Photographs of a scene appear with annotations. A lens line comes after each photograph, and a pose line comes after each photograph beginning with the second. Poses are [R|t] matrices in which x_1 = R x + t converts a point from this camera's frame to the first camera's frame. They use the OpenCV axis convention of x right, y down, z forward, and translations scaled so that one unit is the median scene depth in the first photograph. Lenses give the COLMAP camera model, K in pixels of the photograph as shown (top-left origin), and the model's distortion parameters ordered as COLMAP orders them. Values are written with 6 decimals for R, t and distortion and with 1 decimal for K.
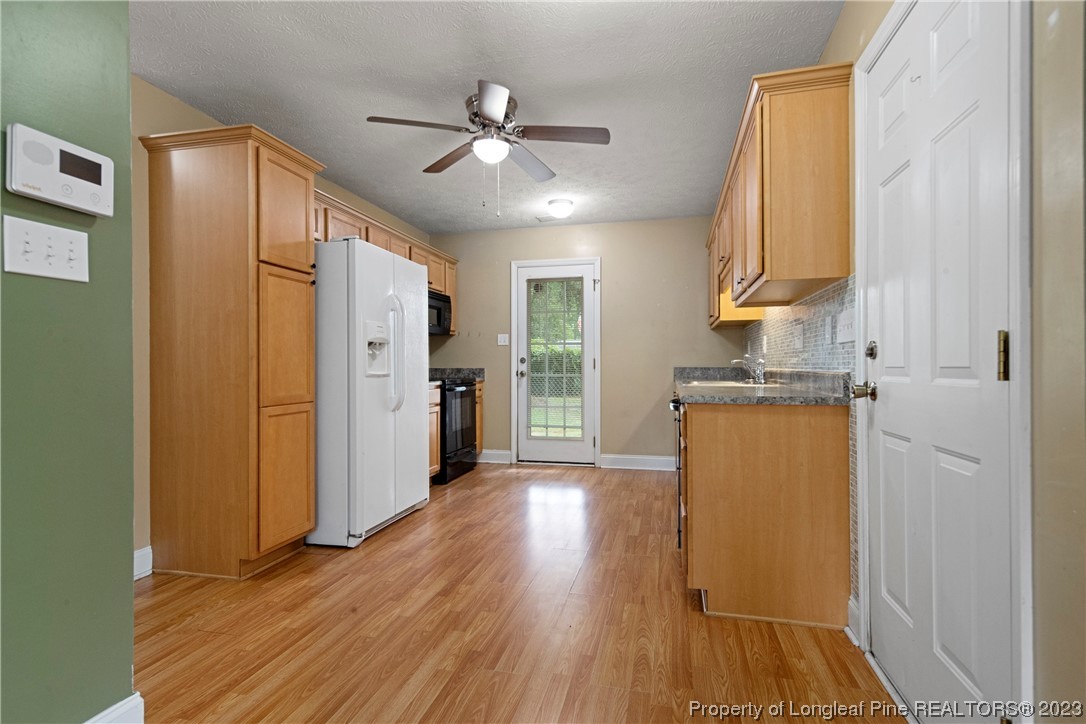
lens RADIAL K [[522.9, 0, 539.5], [0, 522.9, 363.7], [0, 0, 1]] dist [-0.001670, -0.000643]
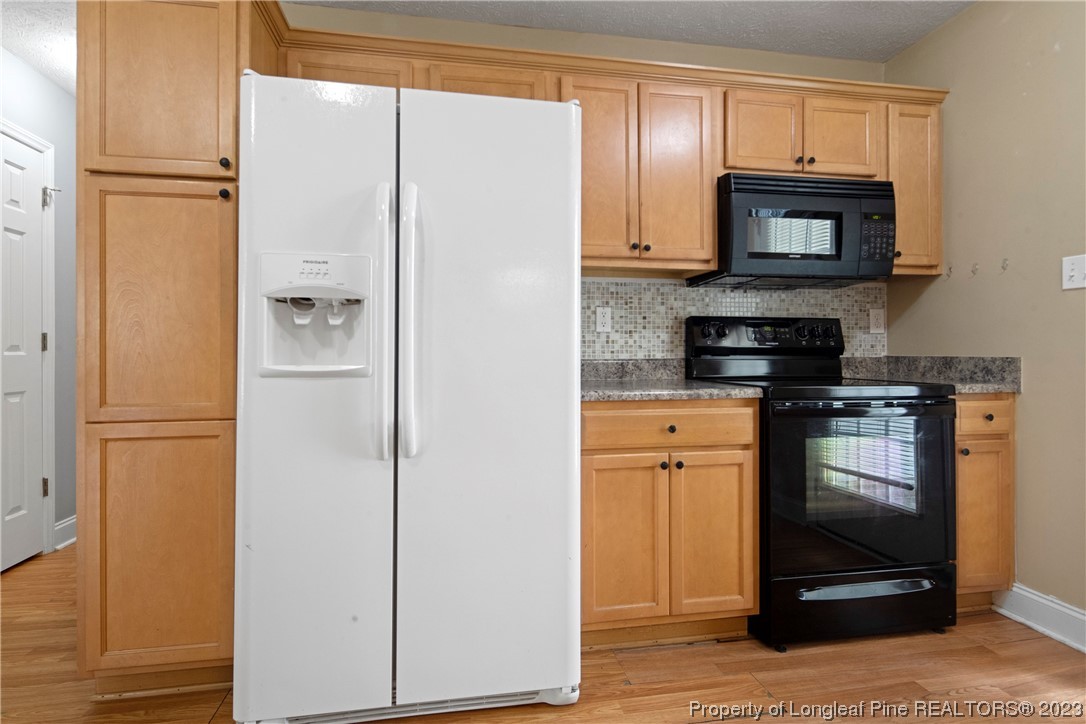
lens RADIAL K [[543.4, 0, 539.5], [0, 543.4, 349.3], [0, 0, 1]] dist [0.001838, 0.000200]
pose [[0.405052, -0.001383, -0.914293, 0.197591], [0.003673, 0.999993, 0.000115, 0.002807], [0.914286, -0.003405, 0.405054, 1.051779]]
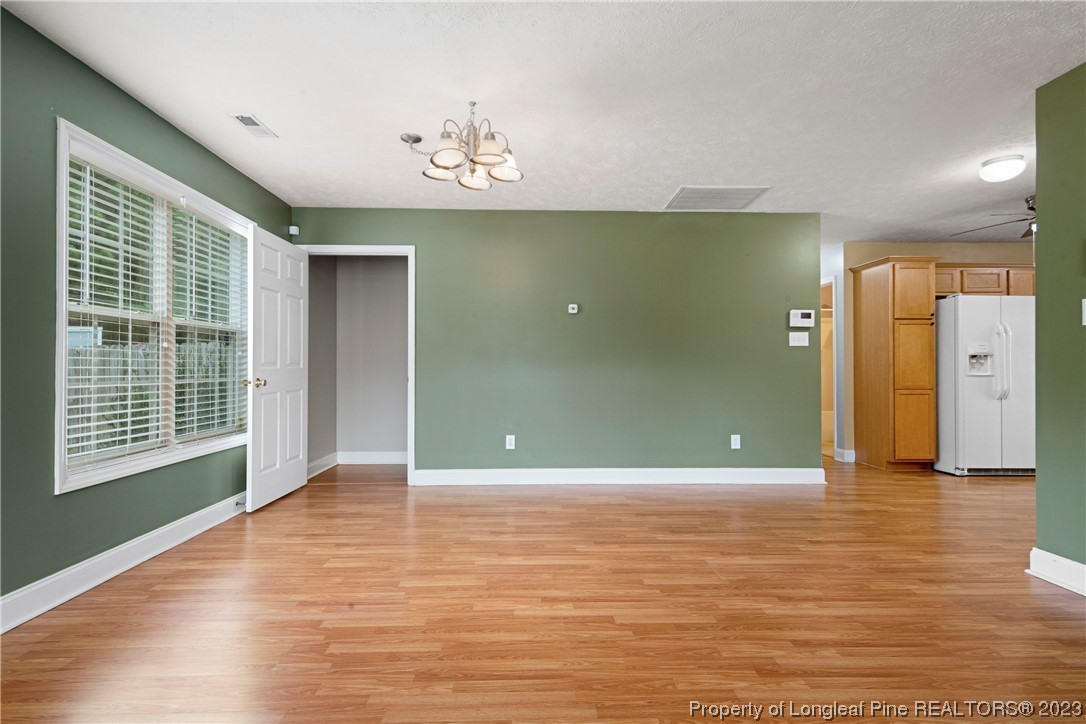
lens RADIAL K [[546.6, 0, 548.8], [0, 546.6, 362.7], [0, 0, 1]] dist [0.021707, -0.000404]
pose [[0.269431, -0.007949, -0.962987, 1.041340], [-0.000826, 0.999964, -0.008485, -0.002383], [0.963019, 0.003082, 0.269415, -0.790660]]
